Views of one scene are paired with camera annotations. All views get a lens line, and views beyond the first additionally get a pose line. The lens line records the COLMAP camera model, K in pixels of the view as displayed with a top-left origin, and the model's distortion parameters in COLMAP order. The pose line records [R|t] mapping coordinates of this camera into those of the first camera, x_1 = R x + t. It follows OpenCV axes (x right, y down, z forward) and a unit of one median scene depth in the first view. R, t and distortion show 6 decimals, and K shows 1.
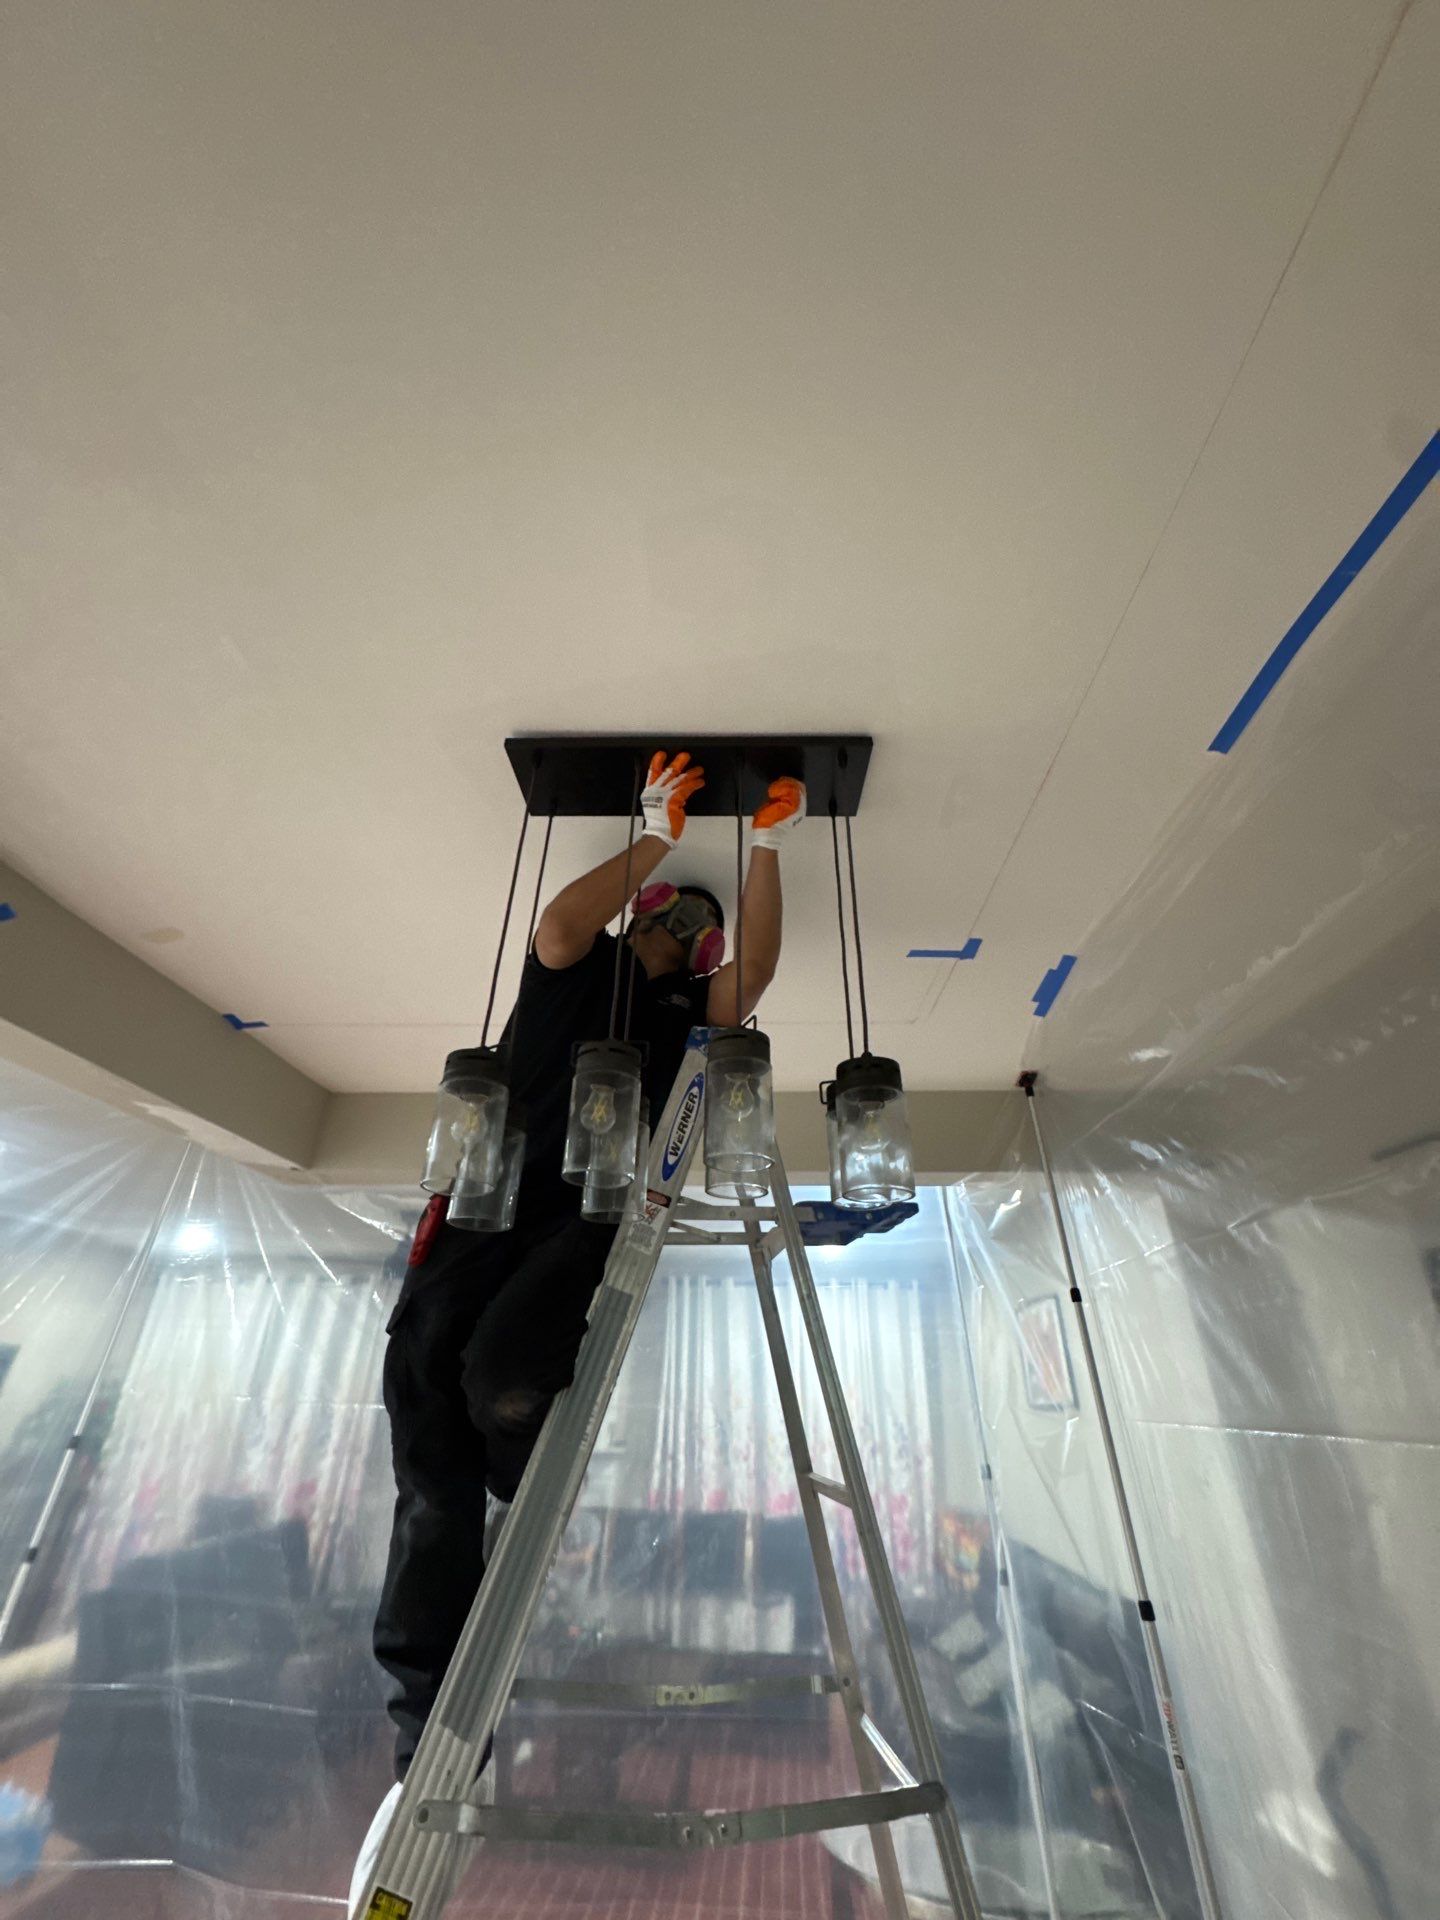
lens RADIAL K [[779.0, 0, 720.0], [0, 779.0, 960.0], [0, 0, 1]] dist [-0.000083, -0.000230]
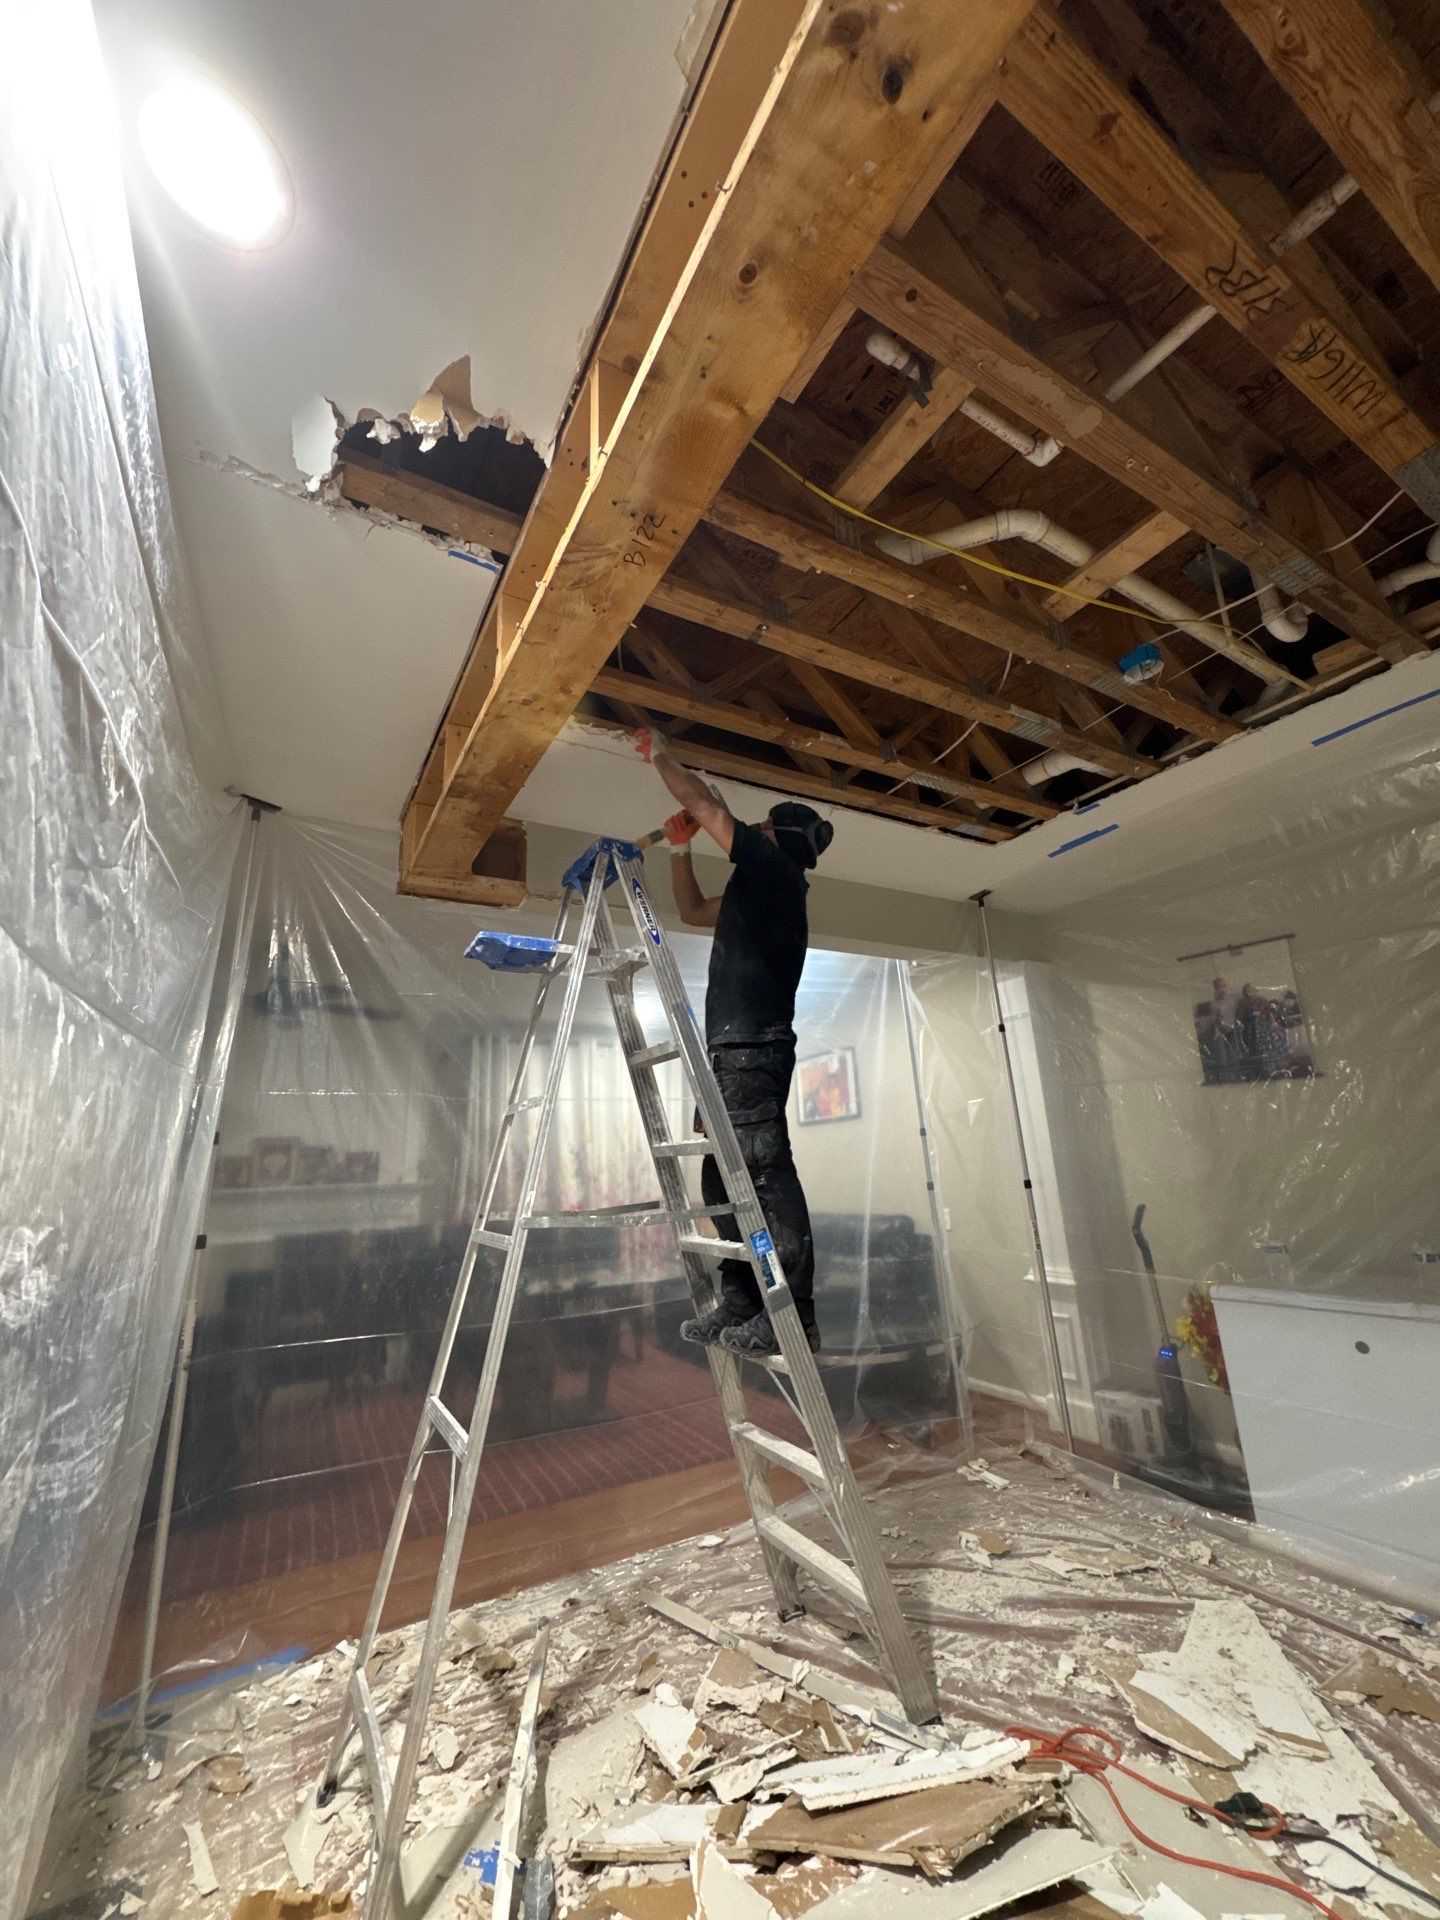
lens RADIAL K [[779.0, 0, 720.0], [0, 779.0, 960.0], [0, 0, 1]] dist [-0.000083, -0.000230]
pose [[0.842187, 0.085196, 0.532412, -0.808004], [-0.212426, 0.960002, 0.182405, 0.105617], [-0.495576, -0.266718, 0.826599, -0.018386]]
